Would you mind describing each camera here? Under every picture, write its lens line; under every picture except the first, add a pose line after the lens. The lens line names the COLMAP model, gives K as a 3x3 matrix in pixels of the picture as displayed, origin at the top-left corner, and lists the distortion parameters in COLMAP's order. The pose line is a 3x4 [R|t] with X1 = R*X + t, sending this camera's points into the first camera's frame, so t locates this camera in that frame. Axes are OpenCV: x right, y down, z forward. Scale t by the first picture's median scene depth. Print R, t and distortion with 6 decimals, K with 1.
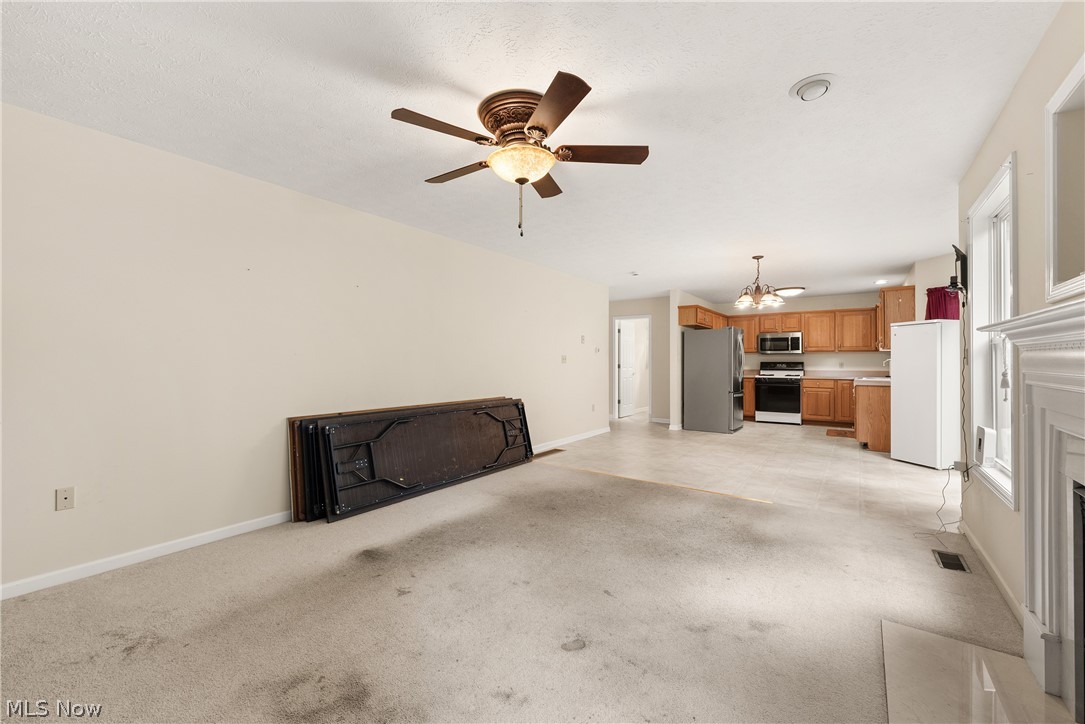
lens RADIAL K [[435.8, 0, 536.9], [0, 435.8, 358.1], [0, 0, 1]] dist [0.001806, 0.000091]
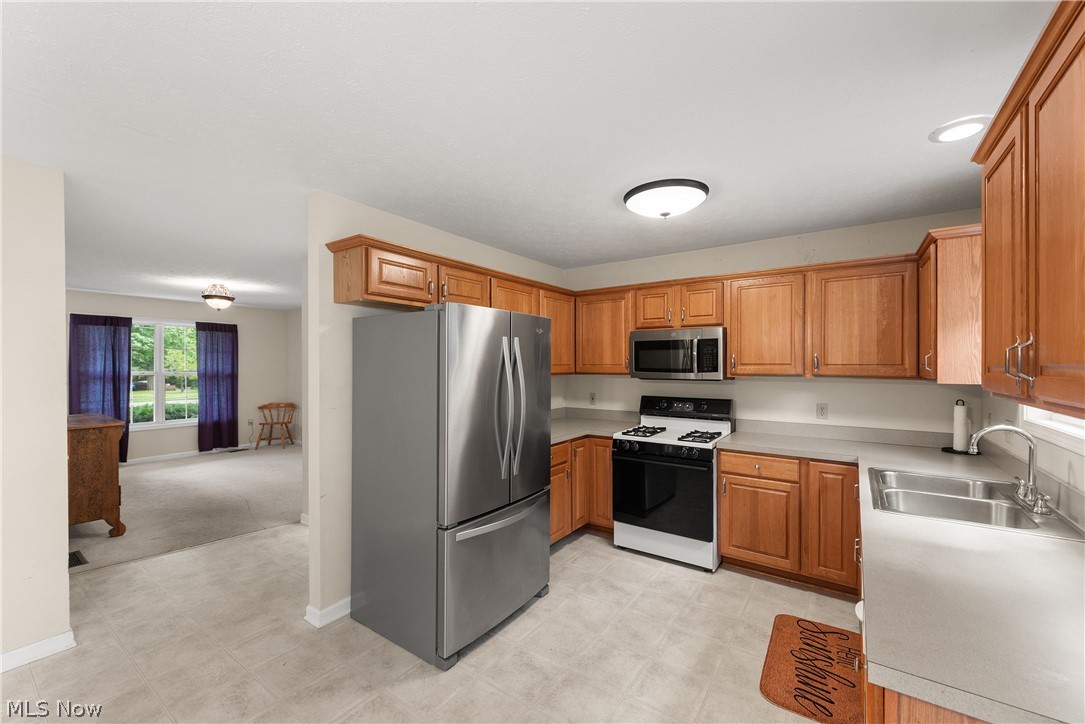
lens RADIAL K [[433.0, 0, 542.5], [0, 433.0, 362.0], [0, 0, 1]] dist [-0.000781, -0.000164]
pose [[0.999883, -0.000722, 0.015310, 0.456794], [0.000662, 0.999992, 0.003921, -0.029777], [-0.015313, -0.003910, 0.999875, 0.637545]]
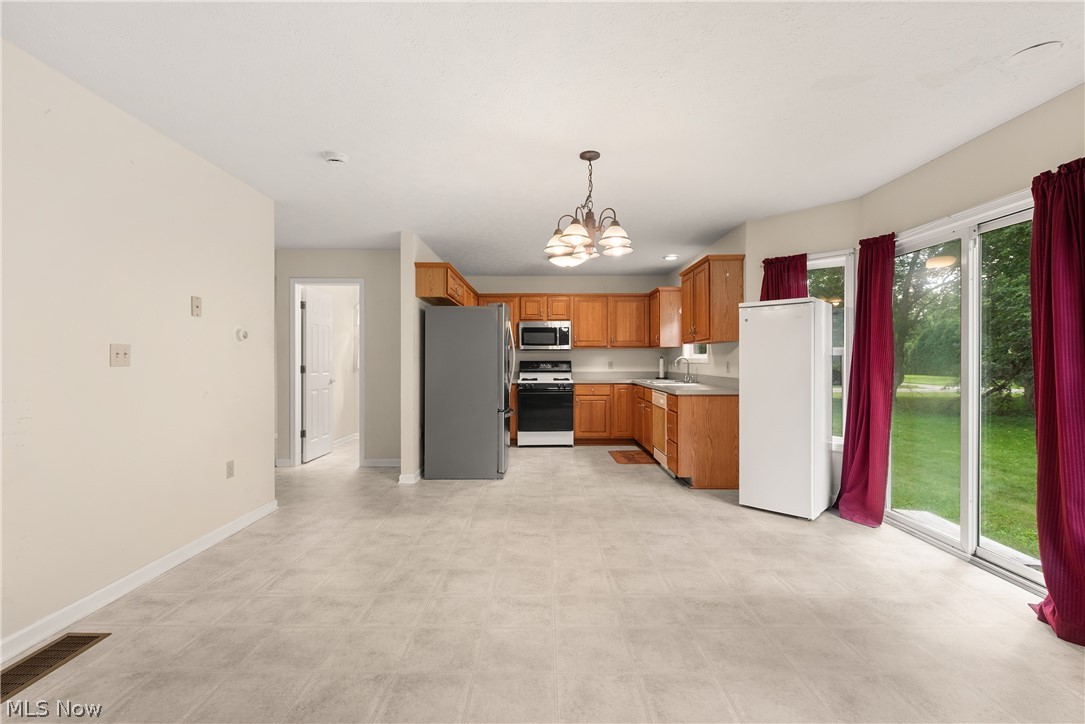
lens RADIAL K [[485.8, 0, 539.4], [0, 485.8, 359.7], [0, 0, 1]] dist [0.003412, -0.000333]
pose [[0.812753, -0.001259, 0.582607, 0.083487], [-0.002556, 0.999980, 0.005727, 0.002432], [-0.582603, -0.006144, 0.812734, 0.373396]]
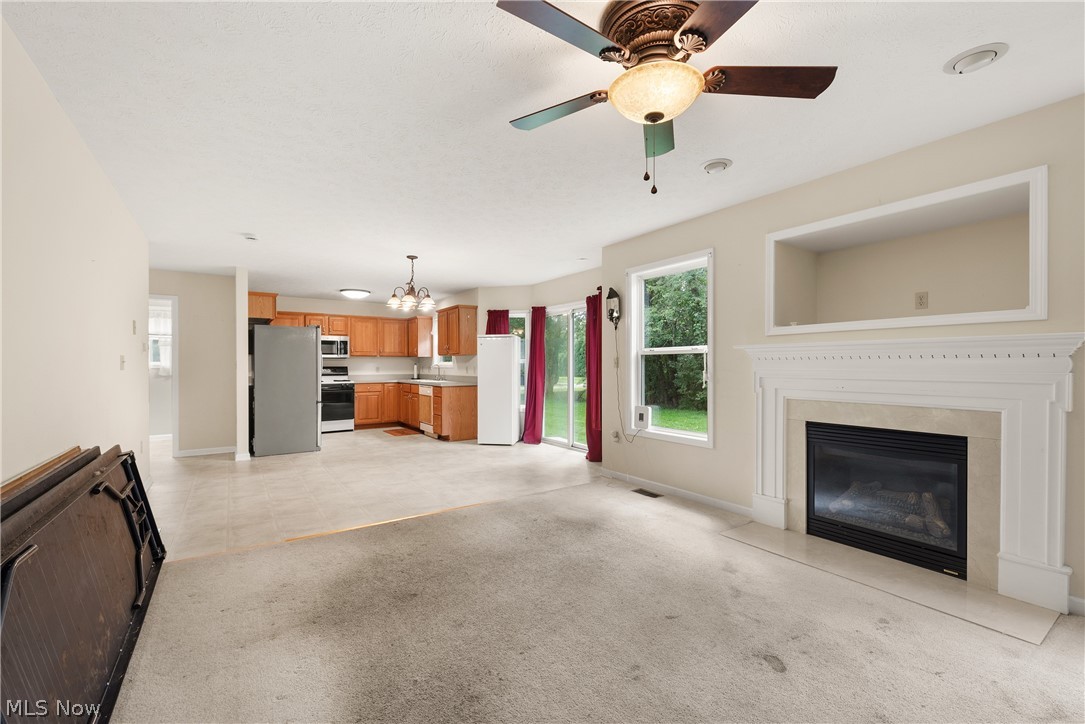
lens RADIAL K [[460.4, 0, 541.4], [0, 460.4, 366.5], [0, 0, 1]] dist [0.007702, -0.000009]
pose [[0.340194, -0.003591, 0.940348, -0.229332], [-0.004178, 0.999977, 0.005330, 0.001626], [-0.940346, -0.005742, 0.340171, 0.252465]]
